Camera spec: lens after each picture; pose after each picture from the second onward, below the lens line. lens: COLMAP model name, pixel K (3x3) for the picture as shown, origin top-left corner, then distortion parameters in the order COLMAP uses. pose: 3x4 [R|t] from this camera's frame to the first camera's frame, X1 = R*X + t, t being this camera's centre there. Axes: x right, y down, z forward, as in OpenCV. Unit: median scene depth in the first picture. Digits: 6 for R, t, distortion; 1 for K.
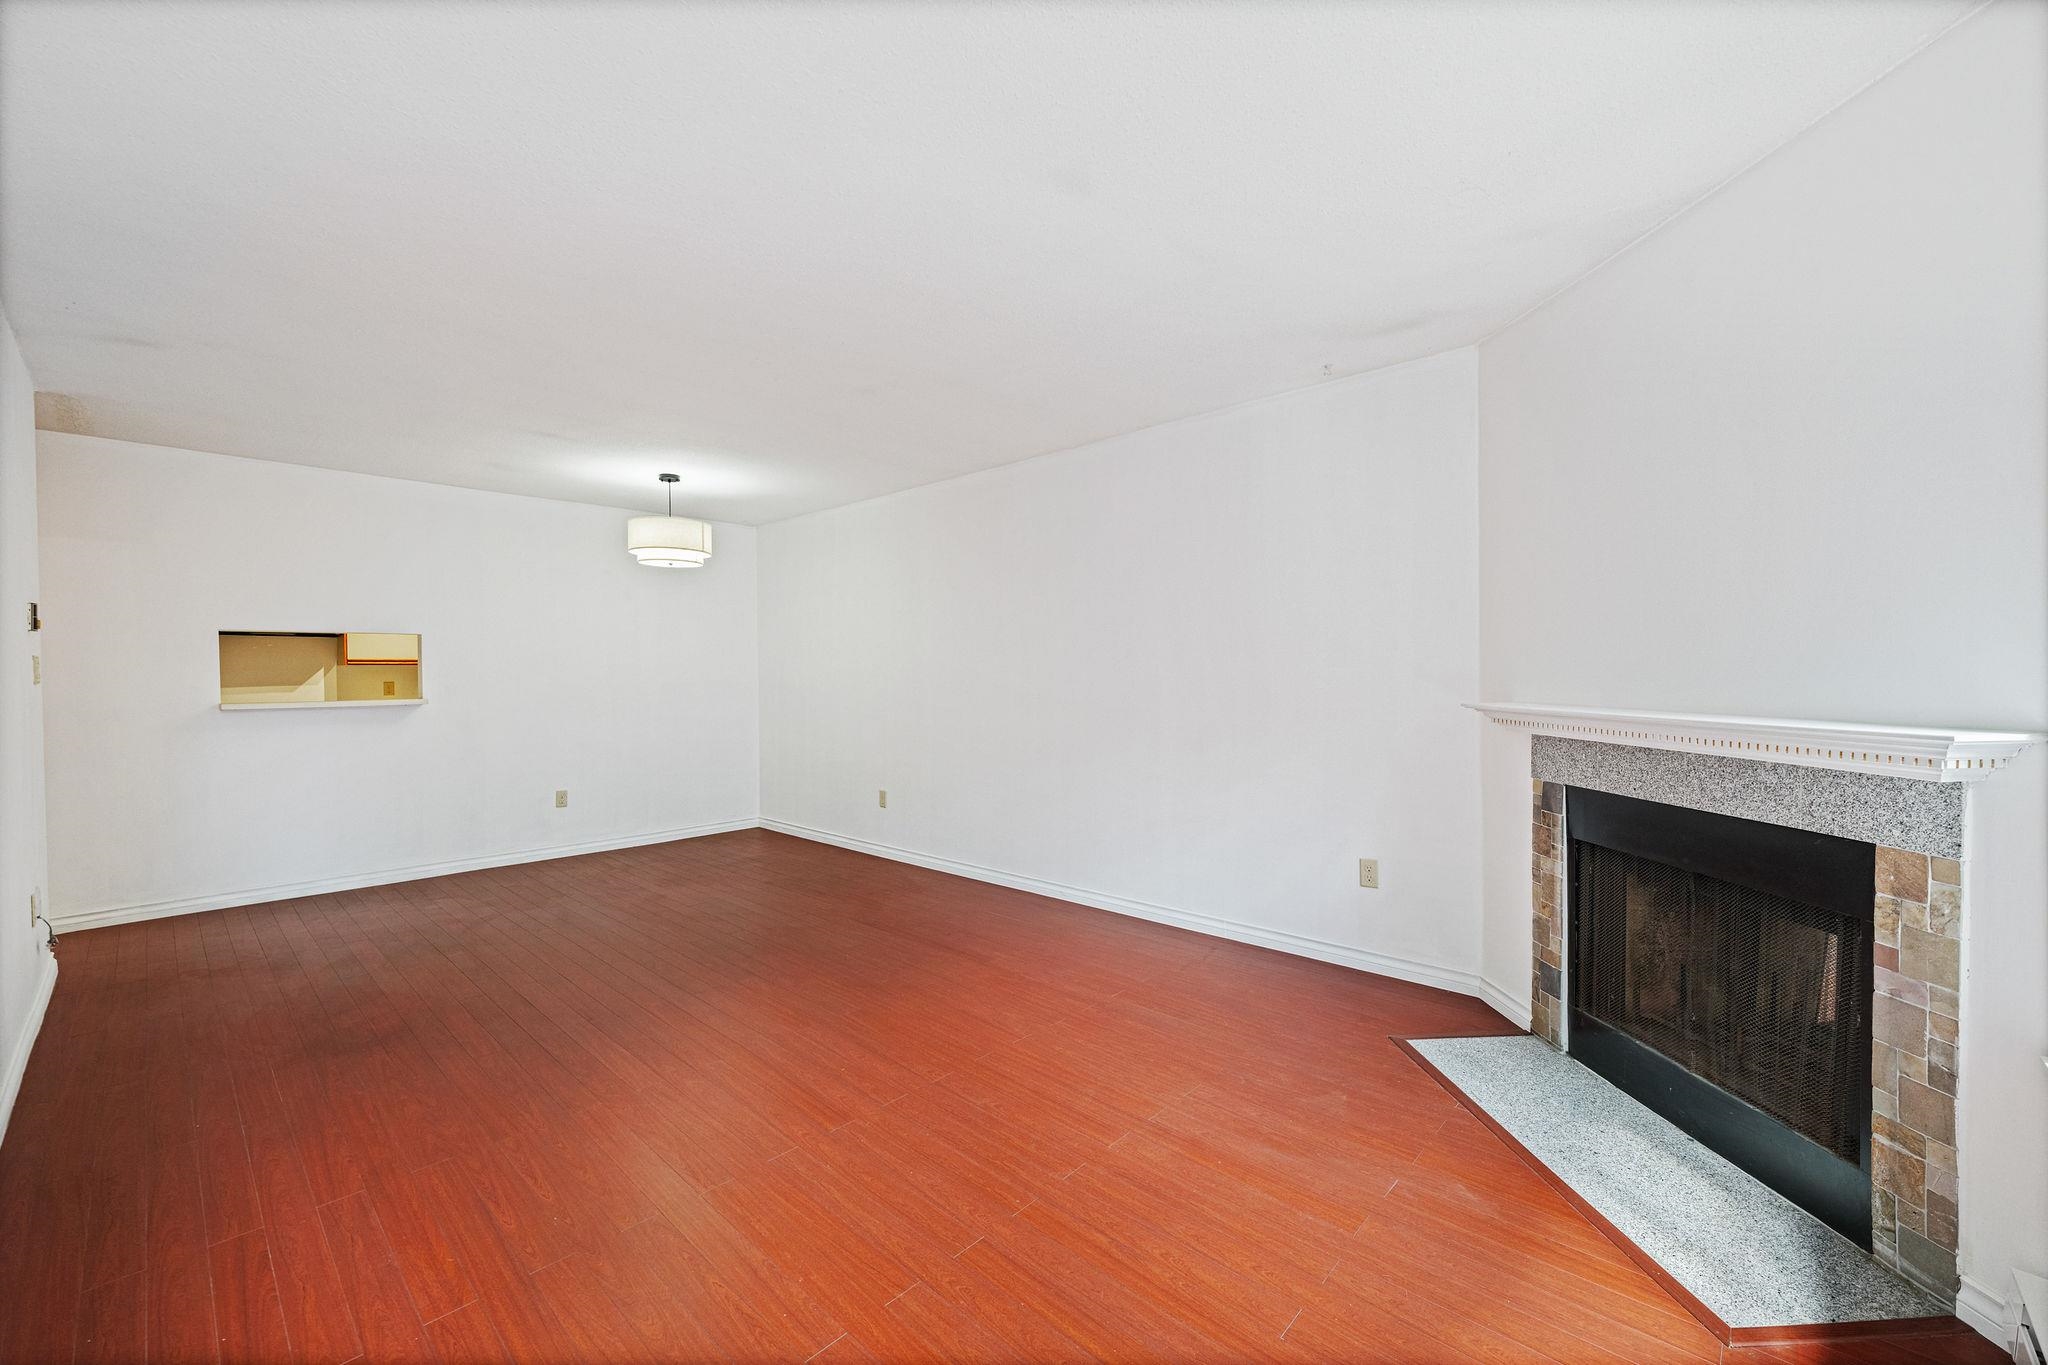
lens RADIAL K [[821.8, 0, 1025.1], [0, 821.8, 685.4], [0, 0, 1]] dist [0.000069, 0.000282]
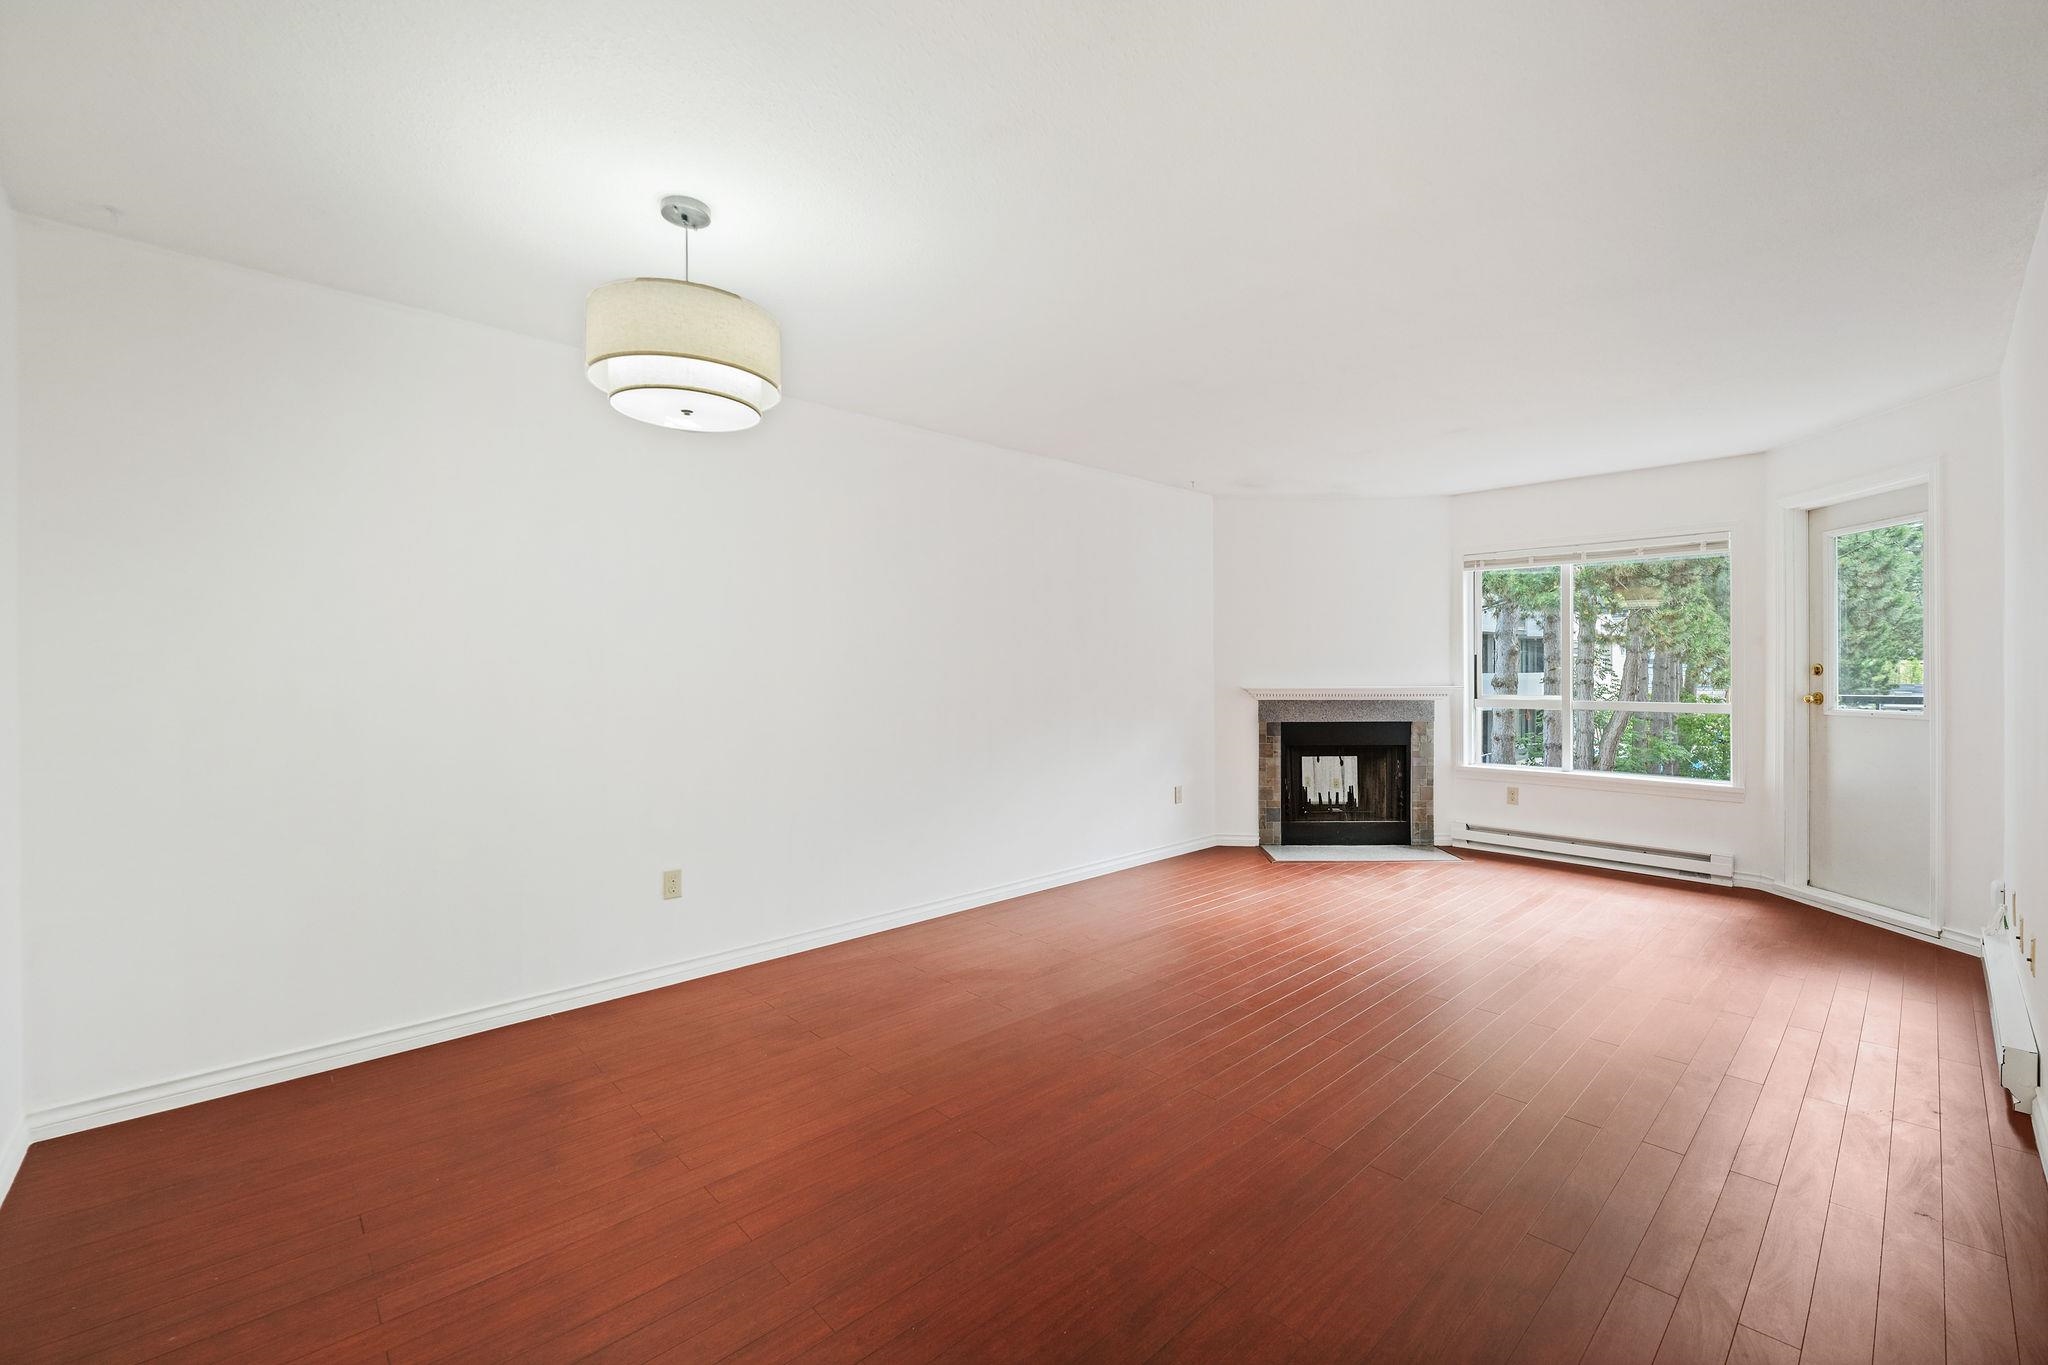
lens RADIAL K [[835.5, 0, 1056.9], [0, 835.5, 677.3], [0, 0, 1]] dist [0.000449, 0.000282]
pose [[0.067693, -0.004042, 0.997698, -1.330040], [0.021070, 0.999775, 0.002621, -0.014430], [-0.997484, 0.020844, 0.067763, 1.193956]]
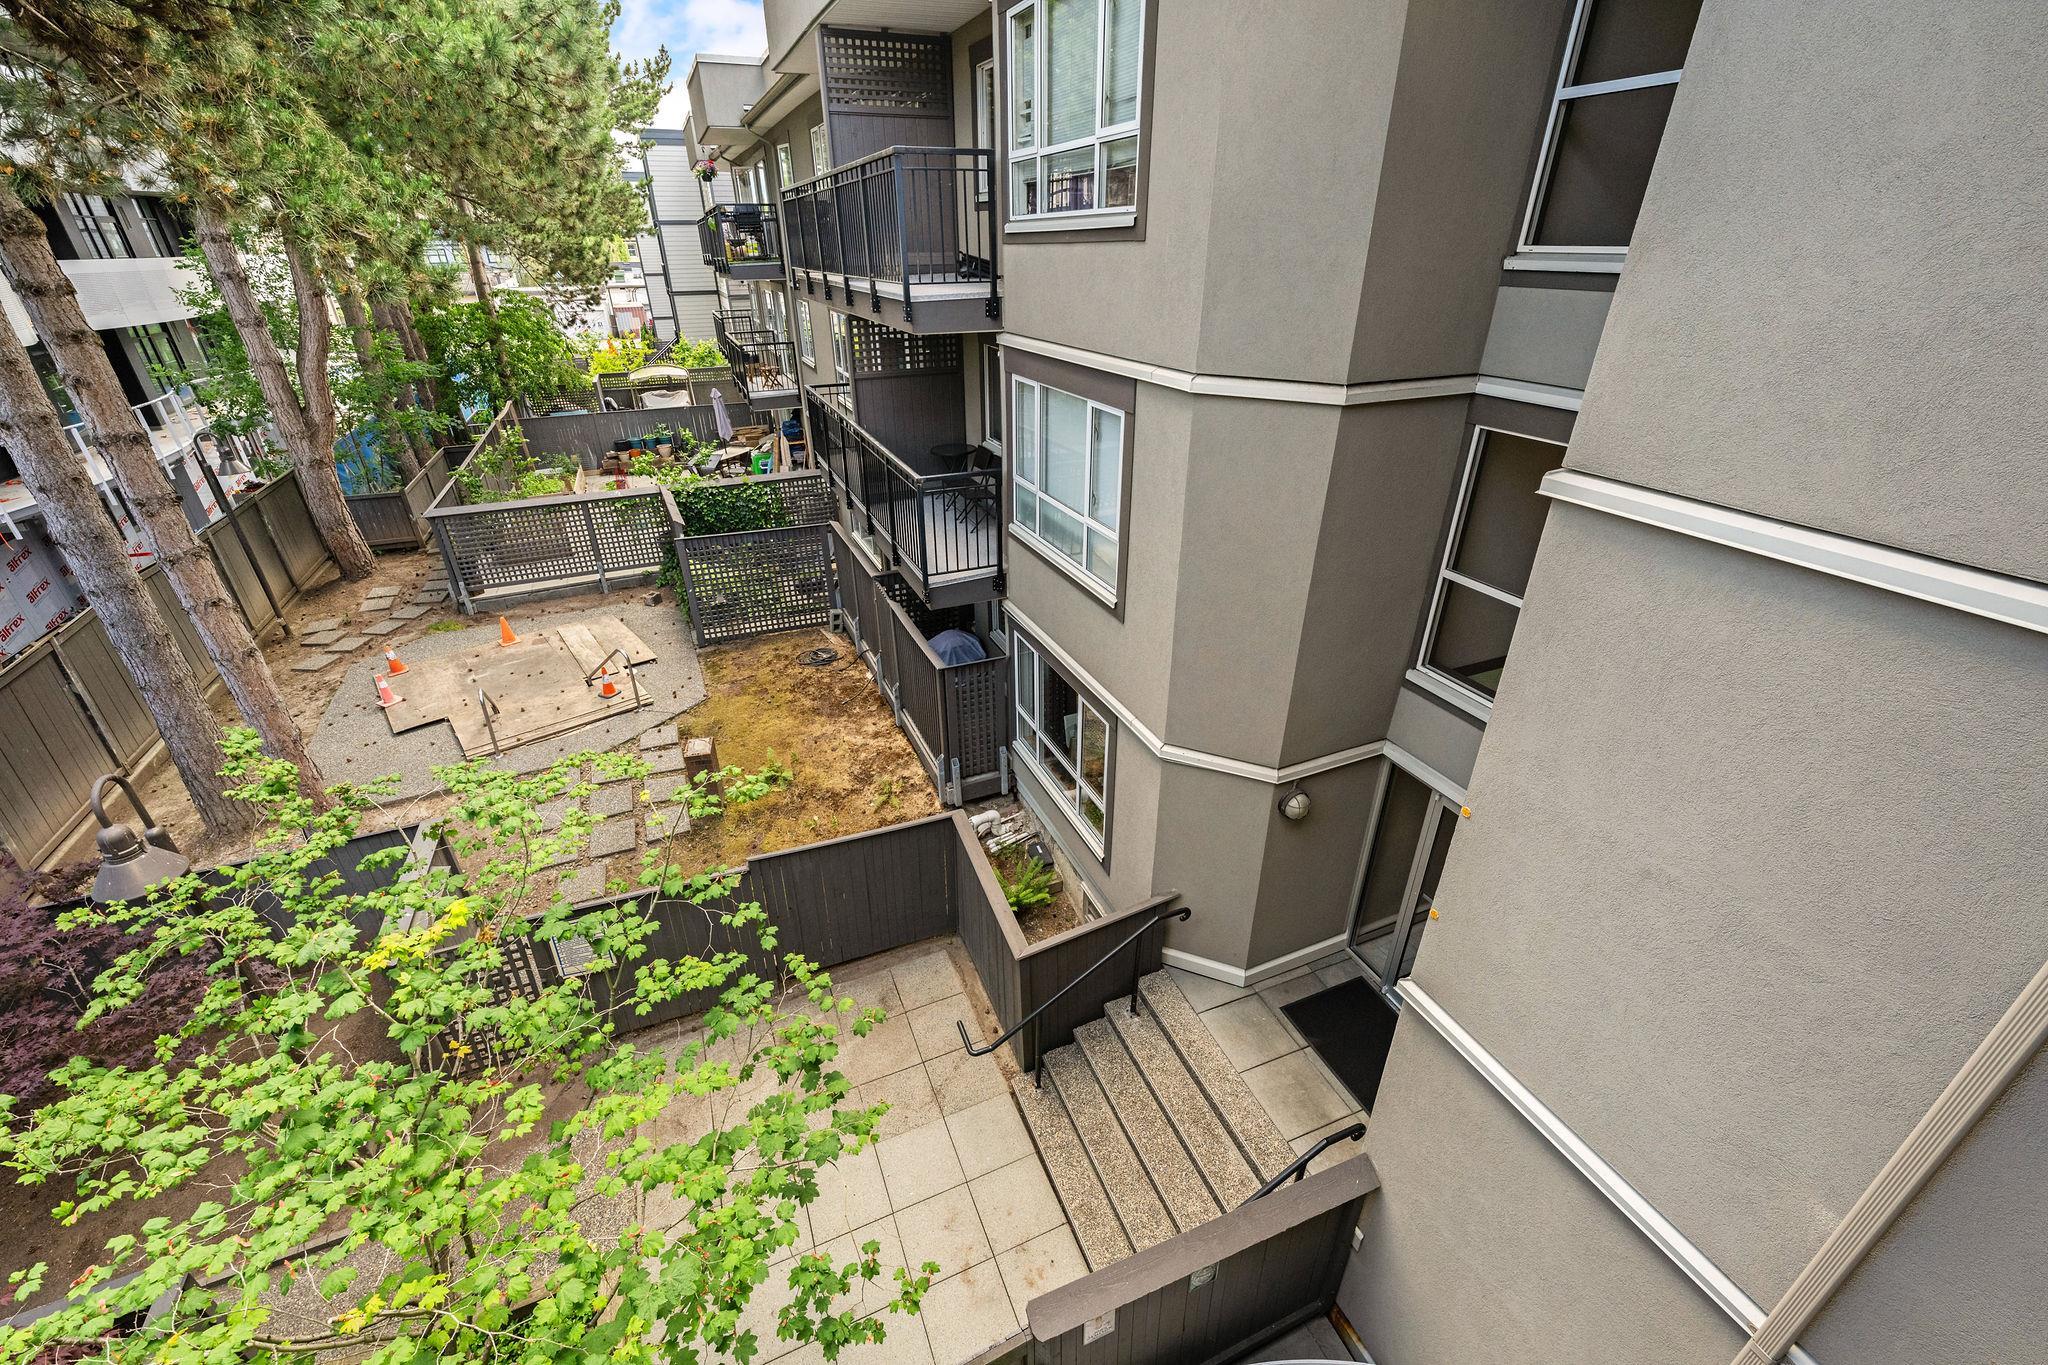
lens RADIAL K [[829.1, 0, 1033.9], [0, 829.1, 676.1], [0, 0, 1]] dist [0.001734, -0.000011]
pose [[-0.912497, -0.180152, 0.367279, 0.324231], [0.018657, 0.878550, 0.477285, -0.015929], [-0.408657, 0.442374, -0.798314, -0.163828]]
